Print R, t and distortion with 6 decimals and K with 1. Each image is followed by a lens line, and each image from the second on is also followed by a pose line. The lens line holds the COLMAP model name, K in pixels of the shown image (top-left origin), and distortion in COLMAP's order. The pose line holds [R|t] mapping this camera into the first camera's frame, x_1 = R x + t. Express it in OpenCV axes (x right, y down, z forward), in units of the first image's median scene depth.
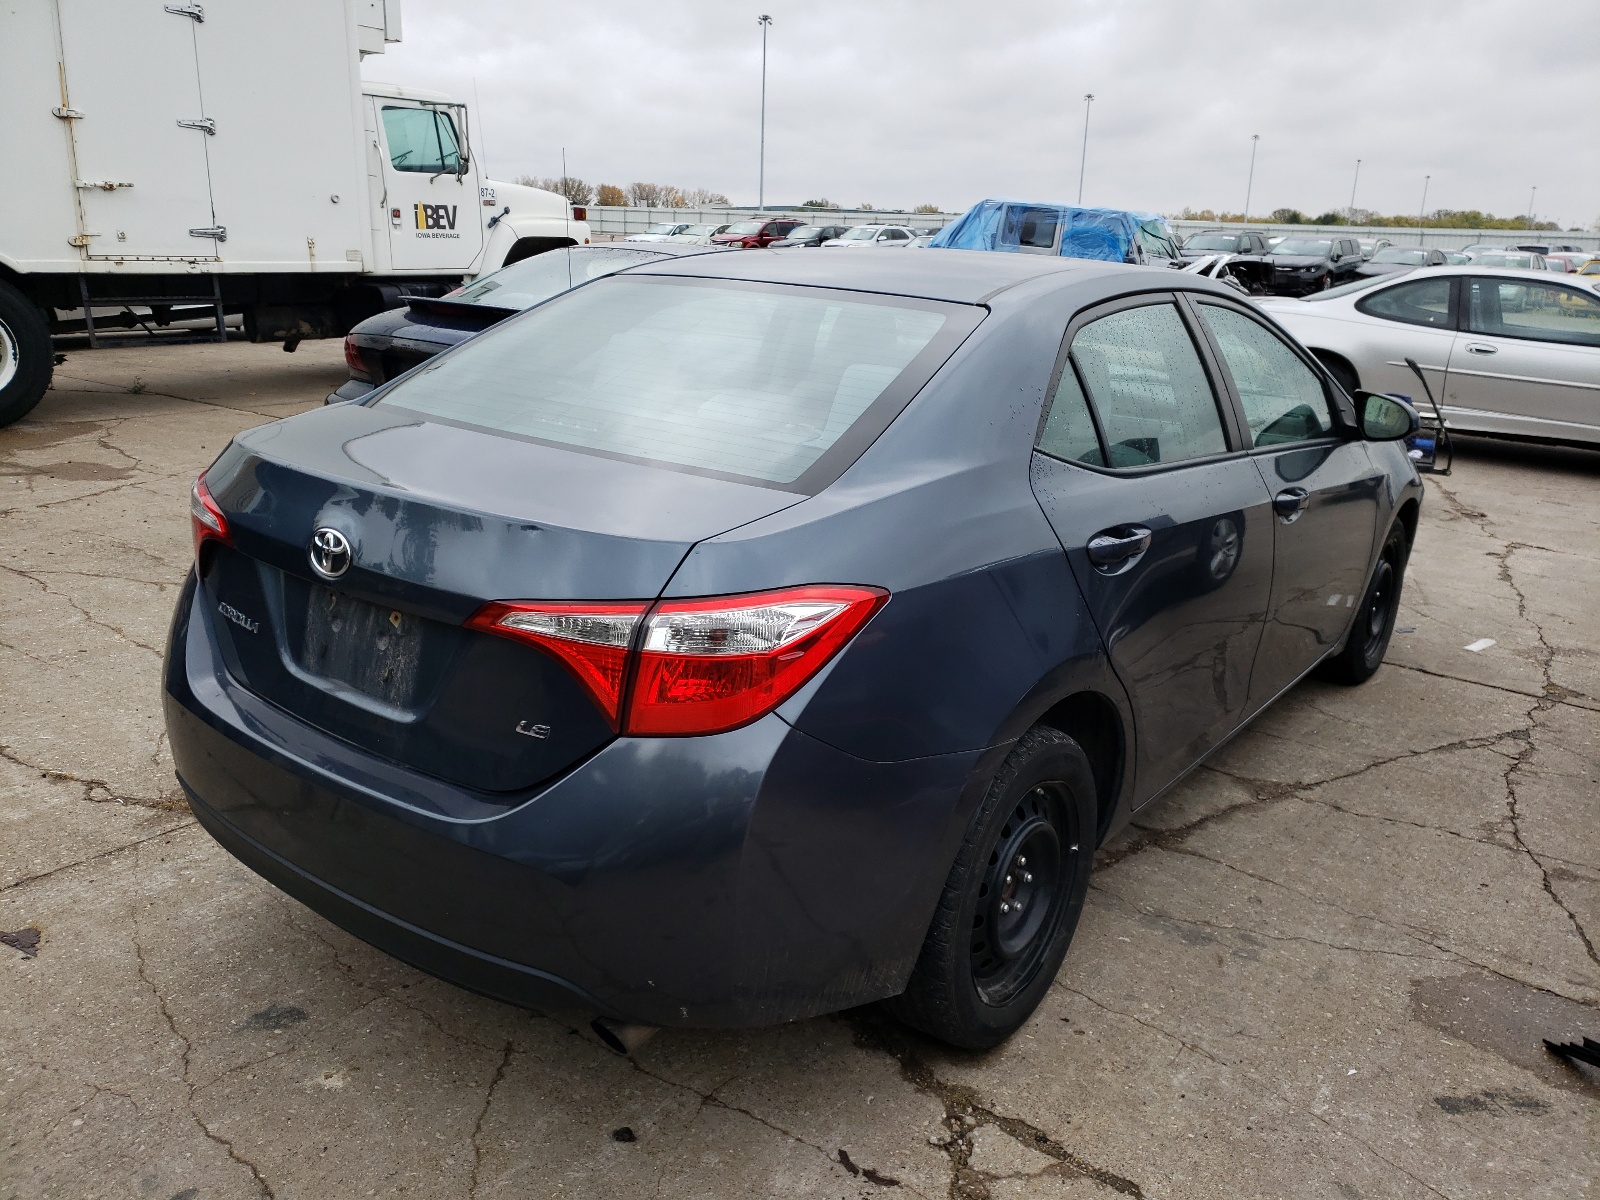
lens RADIAL K [[1202.5, 0, 807.8], [0, 1202.5, 600.3], [0, 0, 1]] dist [-0.006095, 0.000891]
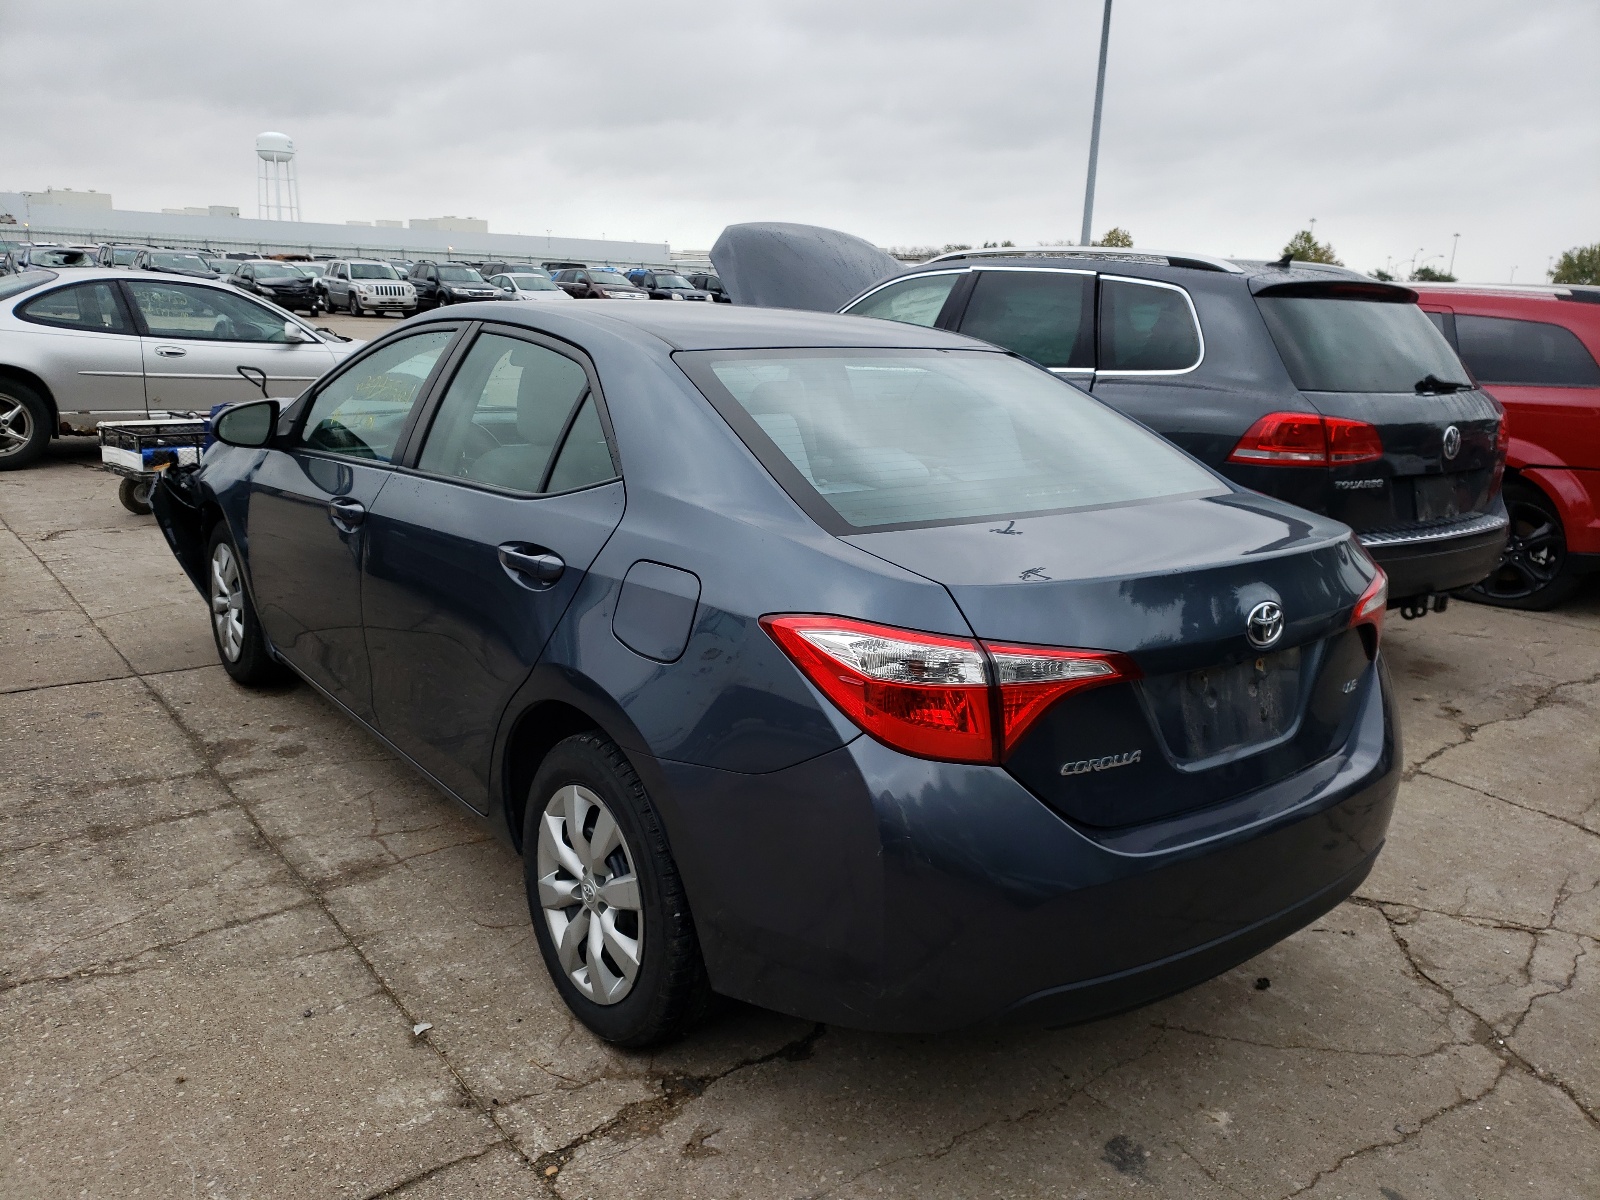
lens RADIAL K [[1202.5, 0, 807.9], [0, 1202.5, 598.4], [0, 0, 1]] dist [-0.006095, 0.000891]
pose [[0.278431, -0.251054, 0.927064, -1.273985], [0.237364, 0.953279, 0.186864, -0.307646], [-0.930664, 0.168023, 0.325013, 0.844816]]
